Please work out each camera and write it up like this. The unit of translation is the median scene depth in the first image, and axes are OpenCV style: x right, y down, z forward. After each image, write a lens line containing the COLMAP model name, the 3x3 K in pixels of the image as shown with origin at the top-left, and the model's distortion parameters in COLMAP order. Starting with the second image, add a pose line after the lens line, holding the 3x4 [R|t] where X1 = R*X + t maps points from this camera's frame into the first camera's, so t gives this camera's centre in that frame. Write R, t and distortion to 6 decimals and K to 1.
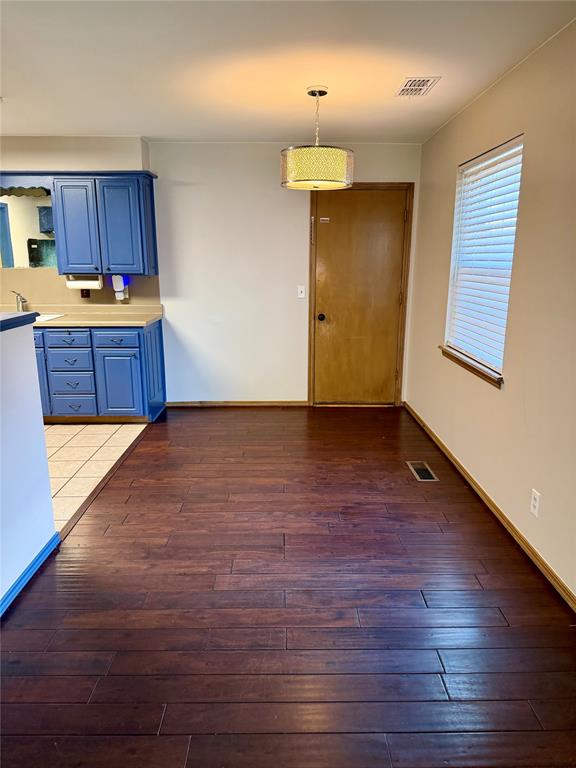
lens RADIAL K [[542.9, 0, 293.7], [0, 542.9, 379.3], [0, 0, 1]] dist [0.009808, -0.008509]
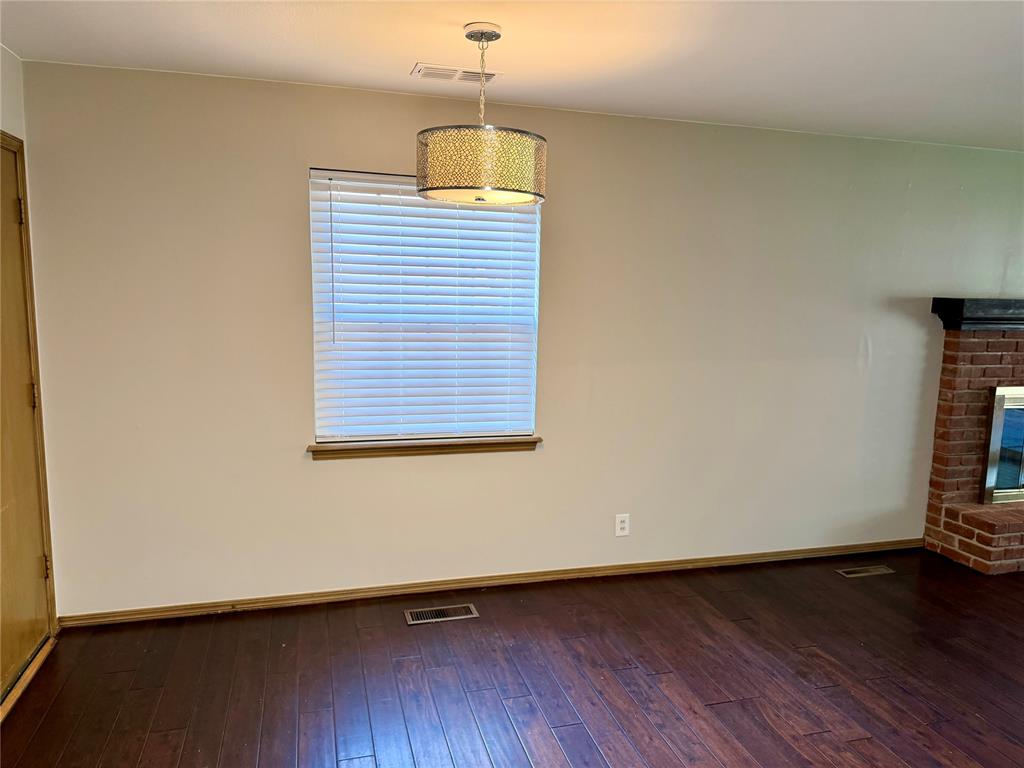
lens RADIAL K [[723.9, 0, 518.7], [0, 723.9, 382.9], [0, 0, 1]] dist [0.009808, -0.008509]
pose [[-0.266597, -0.154817, 0.951293, -0.837541], [0.178853, 0.961925, 0.206670, -0.386764], [-0.947068, 0.225239, -0.228757, 1.425565]]
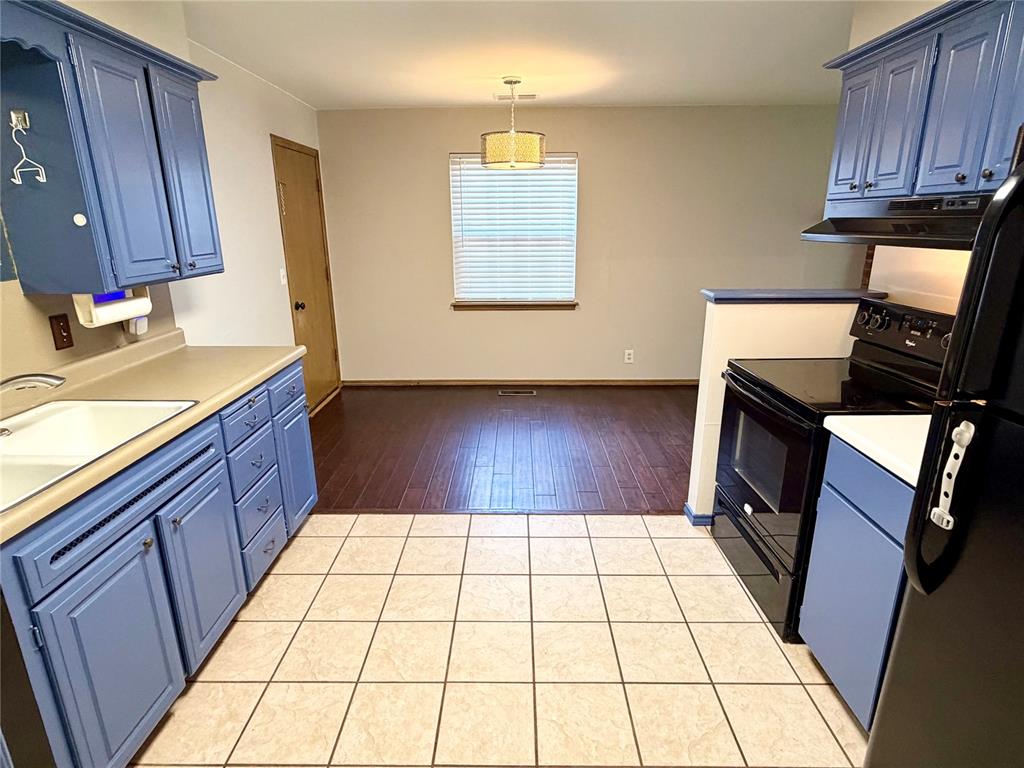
lens RADIAL K [[559.4, 0, 516.9], [0, 559.4, 383.8], [0, 0, 1]] dist [-0.001109, -0.000184]
pose [[0.017420, -0.289516, 0.957015, -1.421855], [0.219655, 0.934885, 0.278823, -0.310188], [-0.975422, 0.205356, 0.079879, 1.205858]]
